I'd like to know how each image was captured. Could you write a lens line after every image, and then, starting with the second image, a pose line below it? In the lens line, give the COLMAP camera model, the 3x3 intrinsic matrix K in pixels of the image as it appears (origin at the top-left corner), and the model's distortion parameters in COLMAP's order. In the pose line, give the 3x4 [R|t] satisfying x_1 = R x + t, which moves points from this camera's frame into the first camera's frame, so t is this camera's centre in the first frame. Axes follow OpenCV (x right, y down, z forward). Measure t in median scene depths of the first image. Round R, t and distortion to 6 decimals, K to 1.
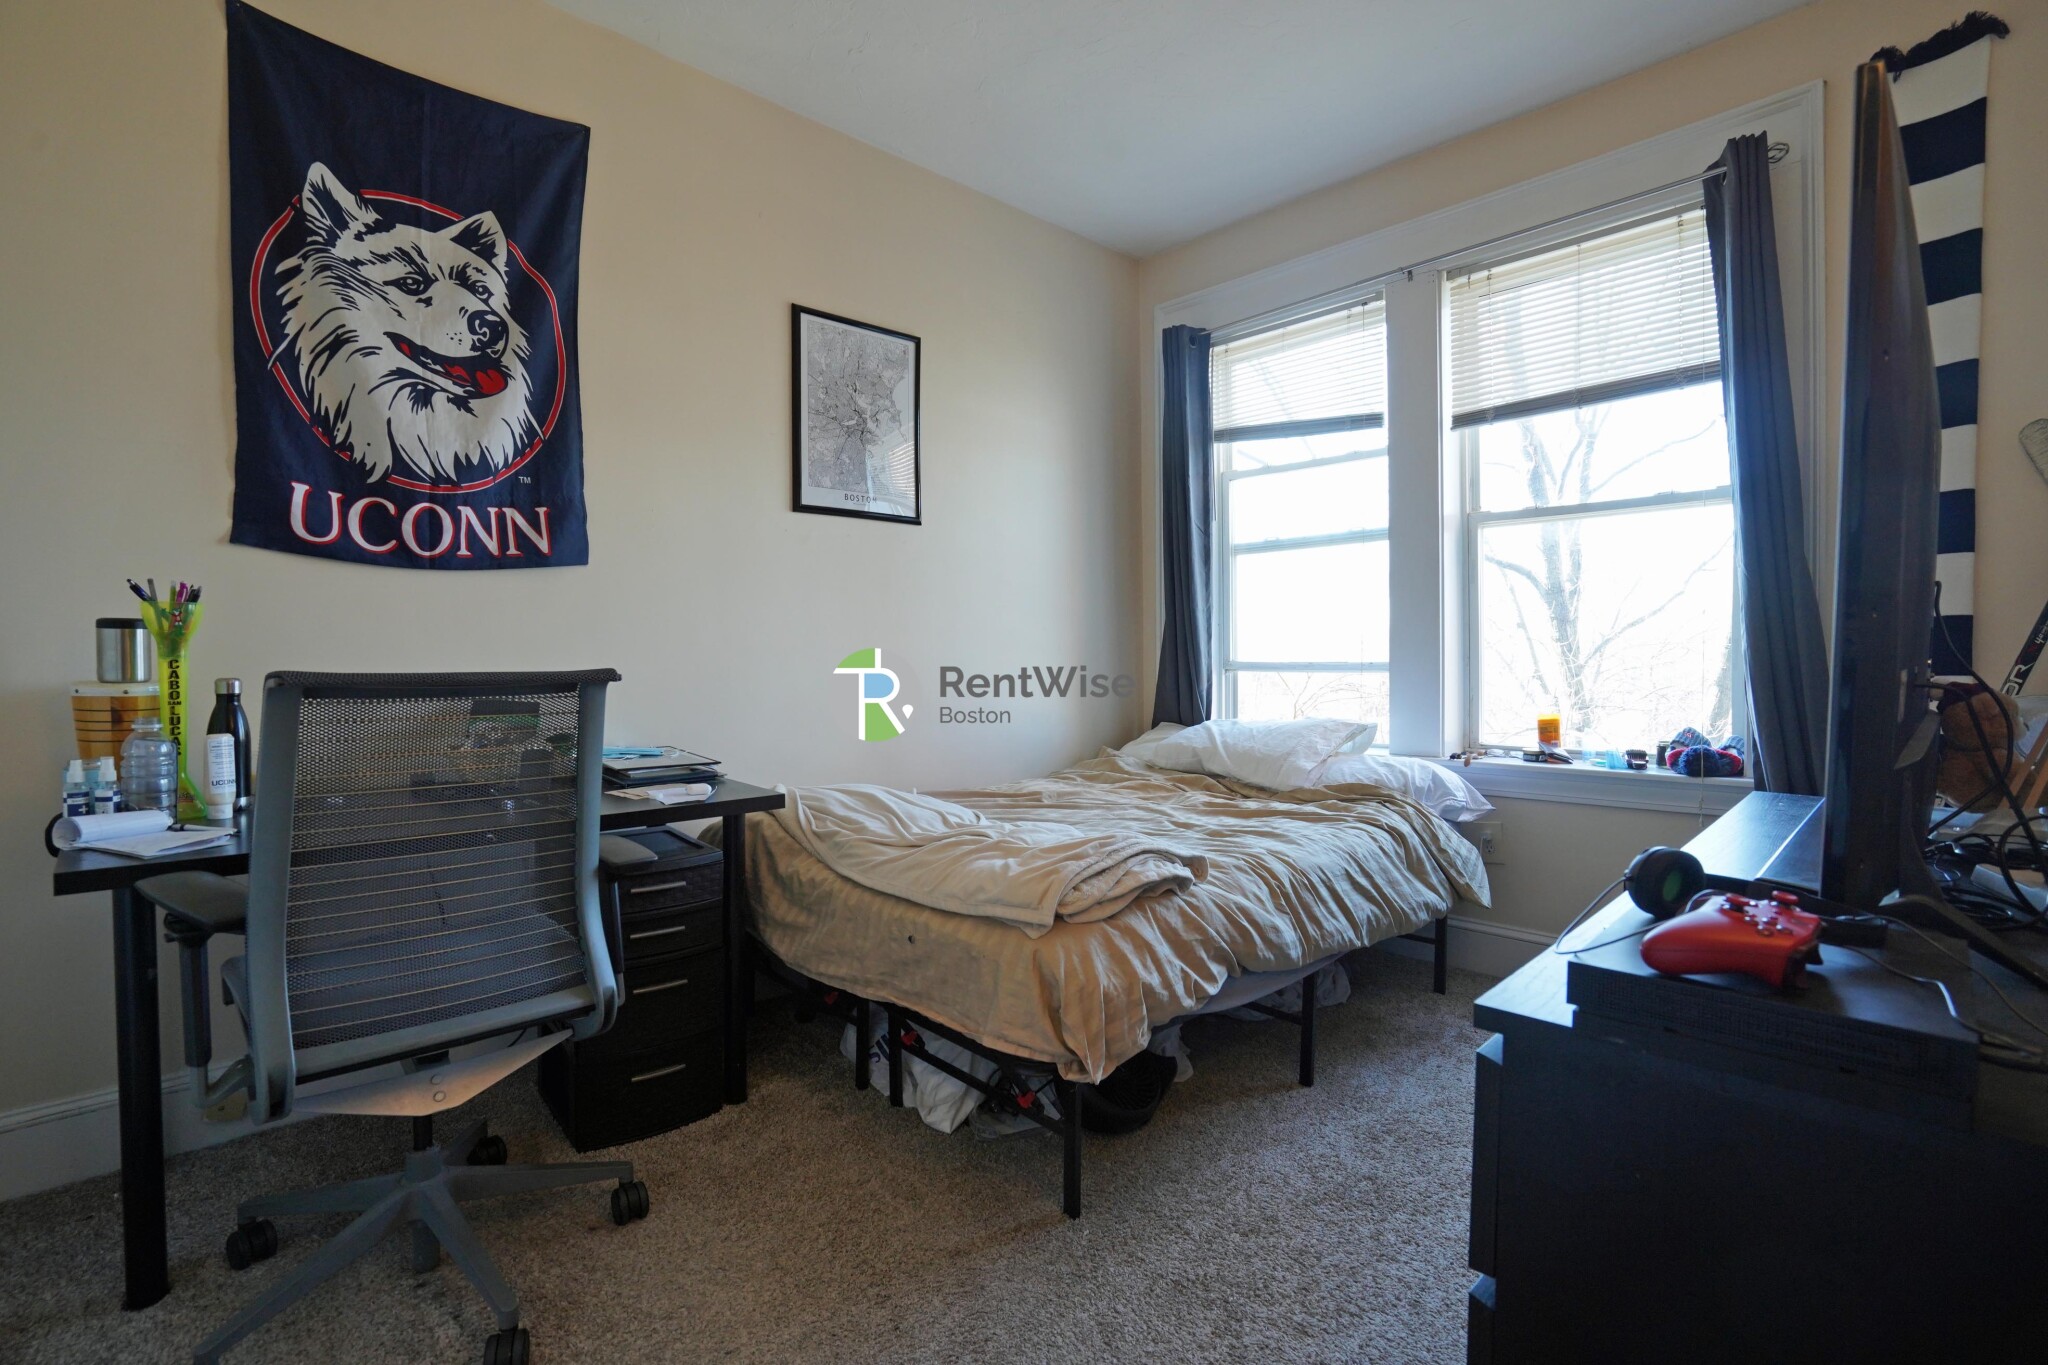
lens RADIAL K [[956.1, 0, 1027.7], [0, 956.1, 682.5], [0, 0, 1]] dist [-0.039690, 0.013102]
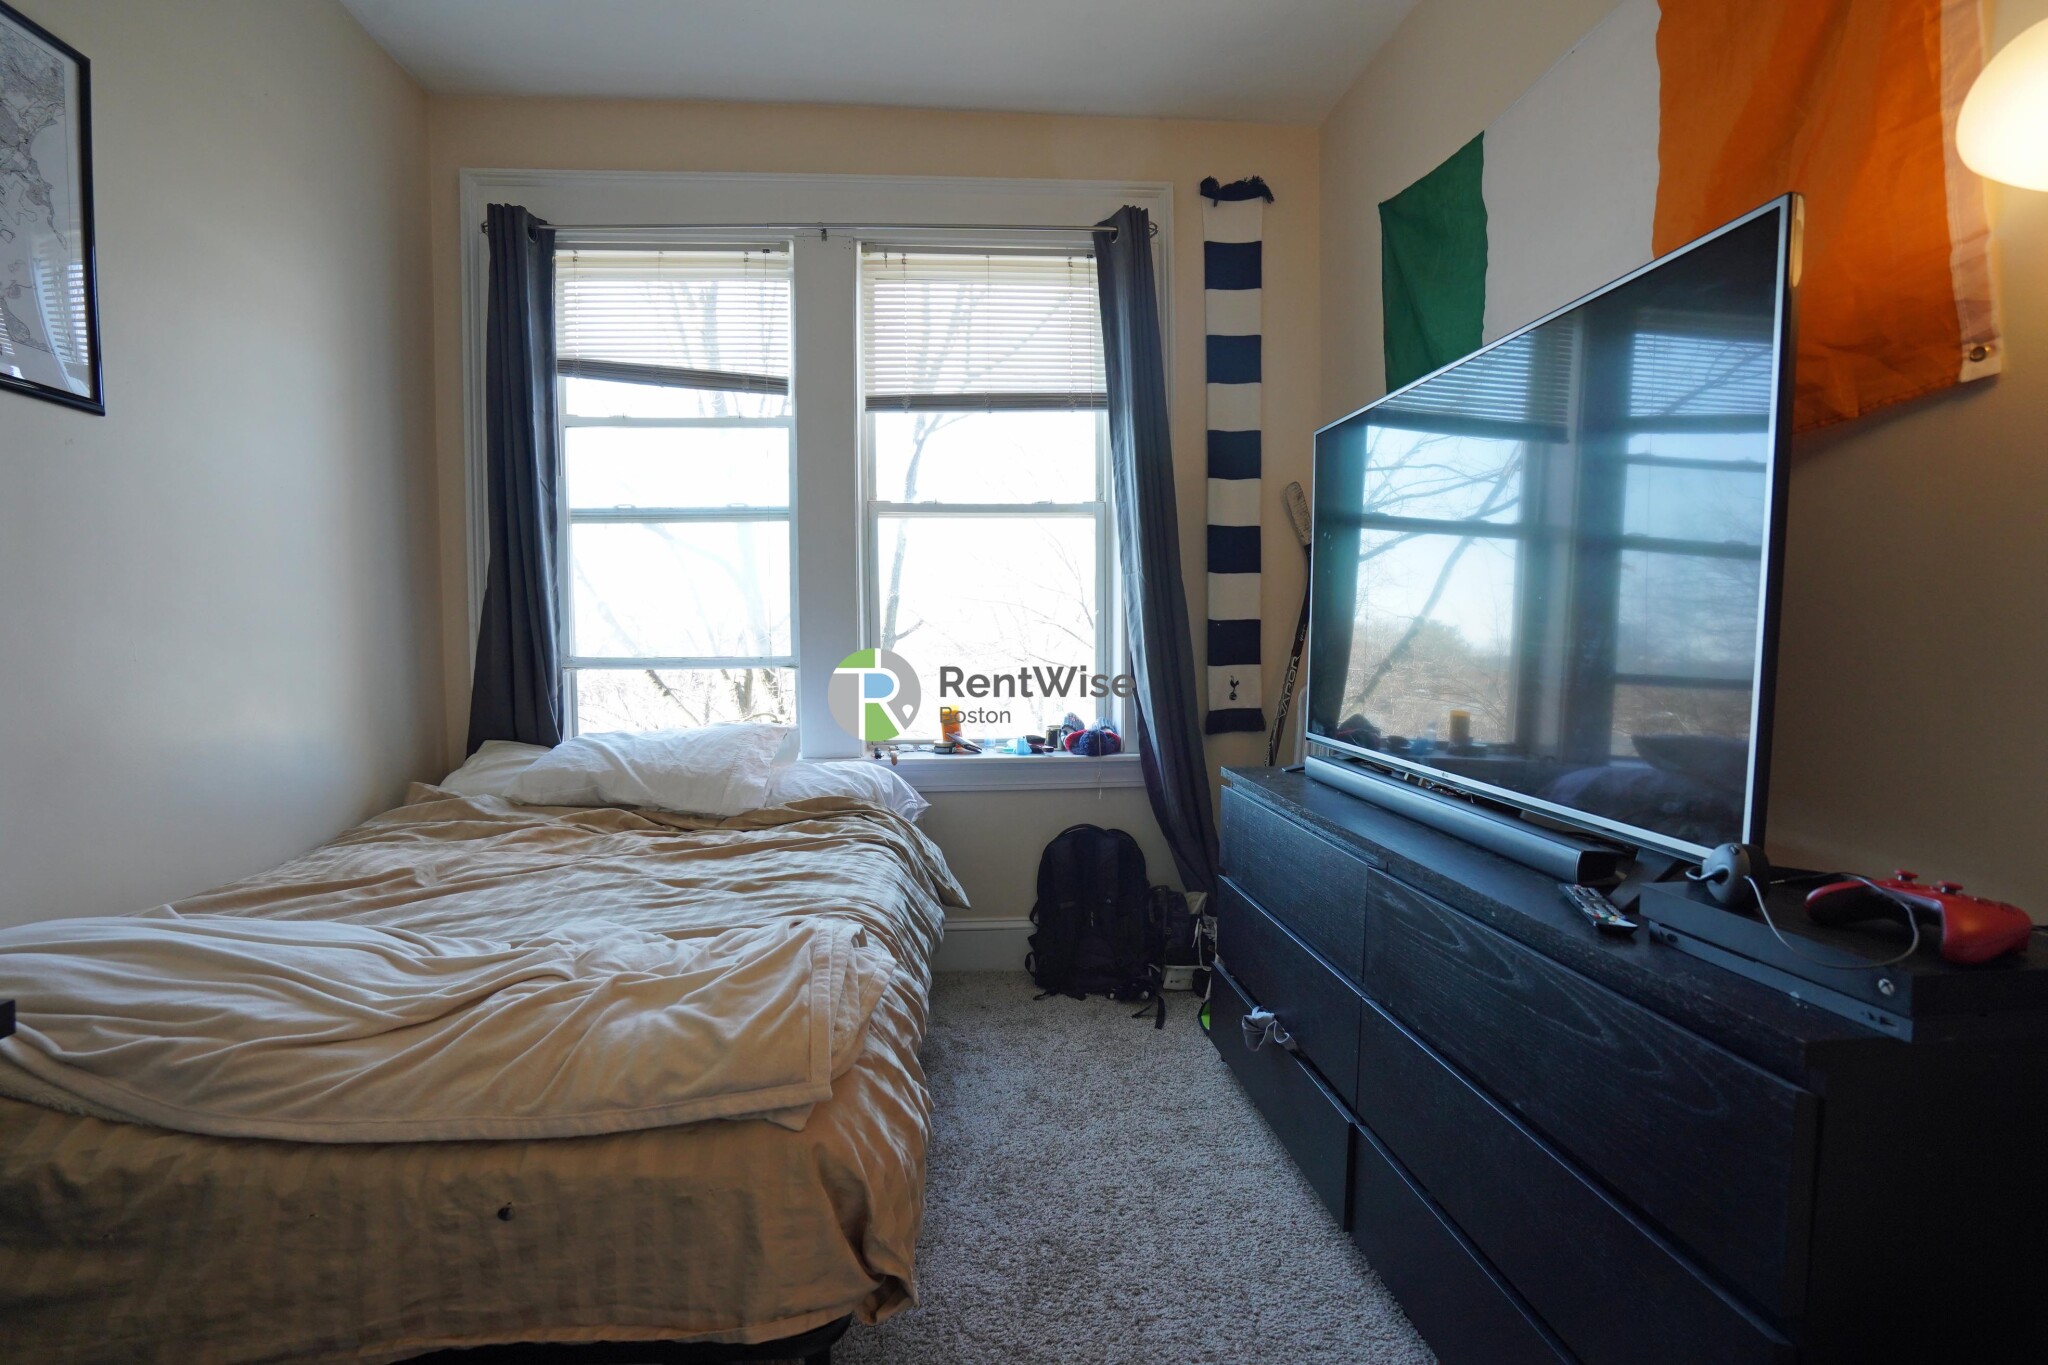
lens RADIAL K [[956.1, 0, 1033.0], [0, 956.1, 681.6], [0, 0, 1]] dist [-0.039690, 0.013102]
pose [[0.634237, -0.031790, 0.772485, -0.196087], [0.020601, 0.999494, 0.024218, -0.016805], [-0.772864, 0.000554, 0.634572, 0.271234]]
